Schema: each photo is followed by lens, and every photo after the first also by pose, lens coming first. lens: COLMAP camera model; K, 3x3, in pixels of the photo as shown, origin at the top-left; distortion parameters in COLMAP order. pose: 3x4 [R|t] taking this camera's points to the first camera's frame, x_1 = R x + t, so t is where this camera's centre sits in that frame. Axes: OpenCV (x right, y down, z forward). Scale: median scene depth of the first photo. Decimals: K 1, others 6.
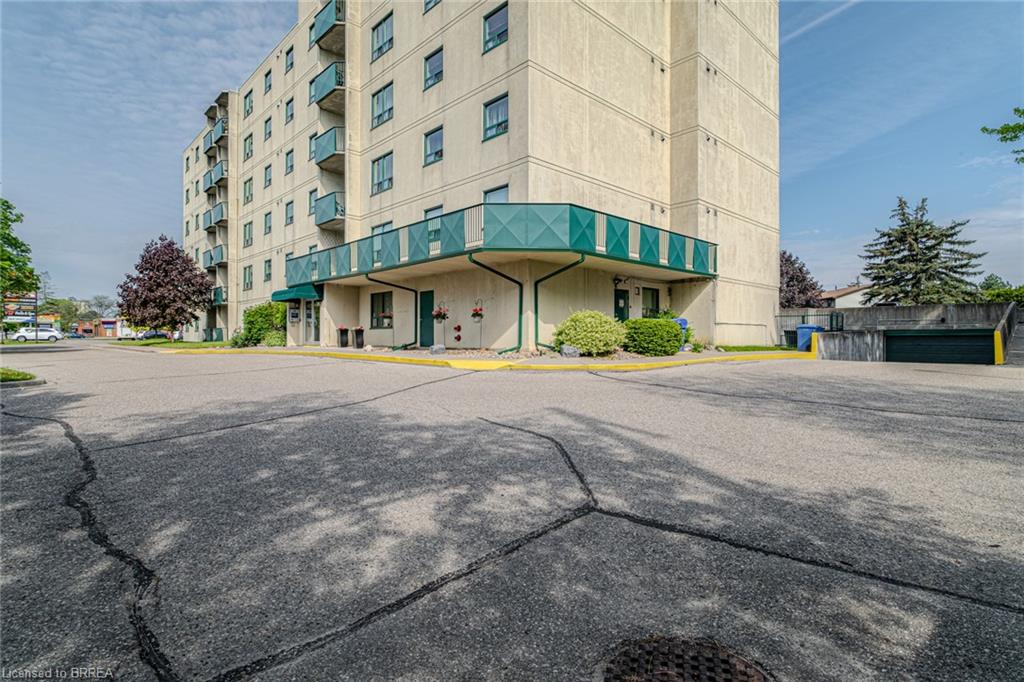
lens RADIAL K [[534.2, 0, 512.0], [0, 534.2, 341.0], [0, 0, 1]] dist [0.013595, -0.000975]
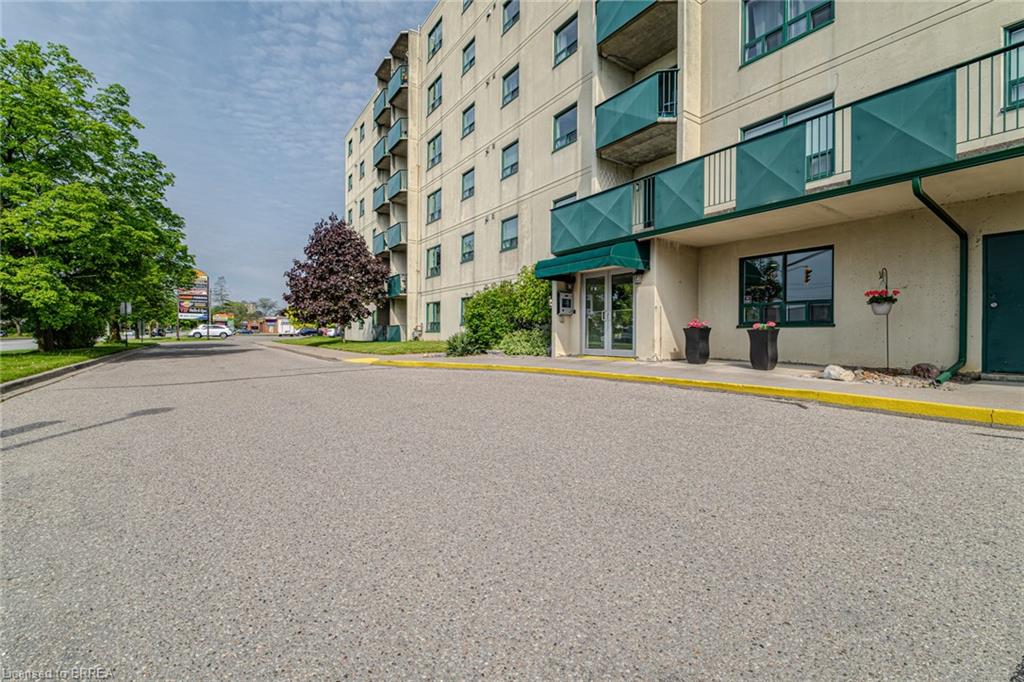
lens RADIAL K [[453.4, 0, 518.0], [0, 453.4, 333.2], [0, 0, 1]] dist [0.001118, -0.000229]
pose [[0.989779, 0.006807, -0.142450, -0.251280], [-0.008275, 0.999919, -0.009713, -0.006871], [0.142373, 0.010793, 0.989754, 0.329403]]
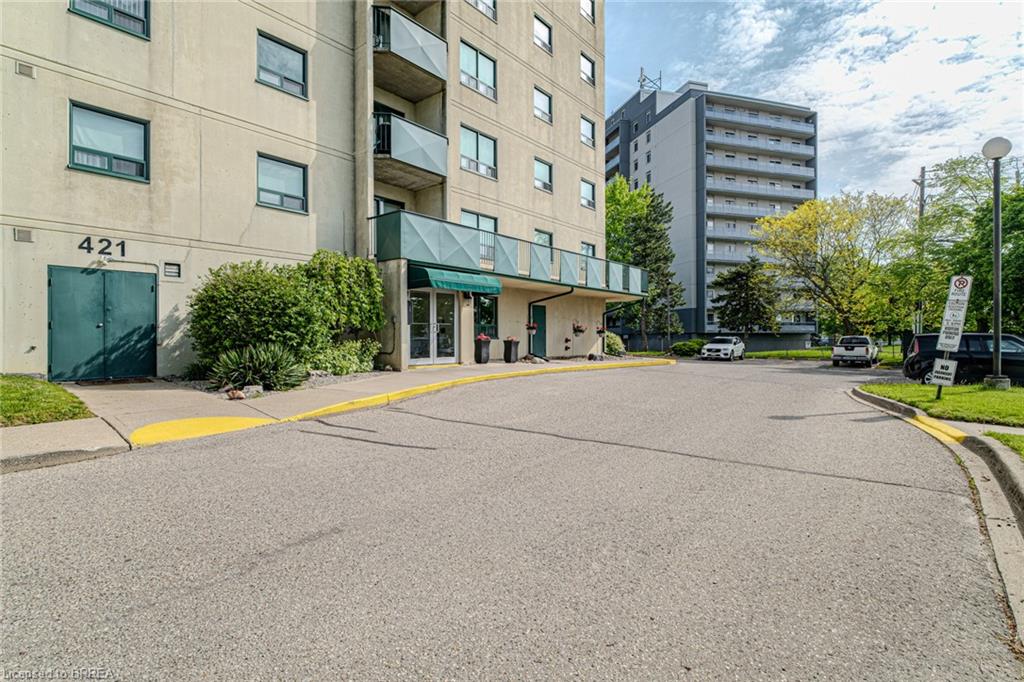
lens RADIAL K [[502.0, 0, 512.0], [0, 502.0, 341.0], [0, 0, 1]] dist [-0.004118, -0.000853]
pose [[-0.129239, -0.000443, 0.991613, -0.609782], [0.007523, 0.999971, 0.001427, -0.012195], [-0.991585, 0.007644, -0.129232, 0.623256]]
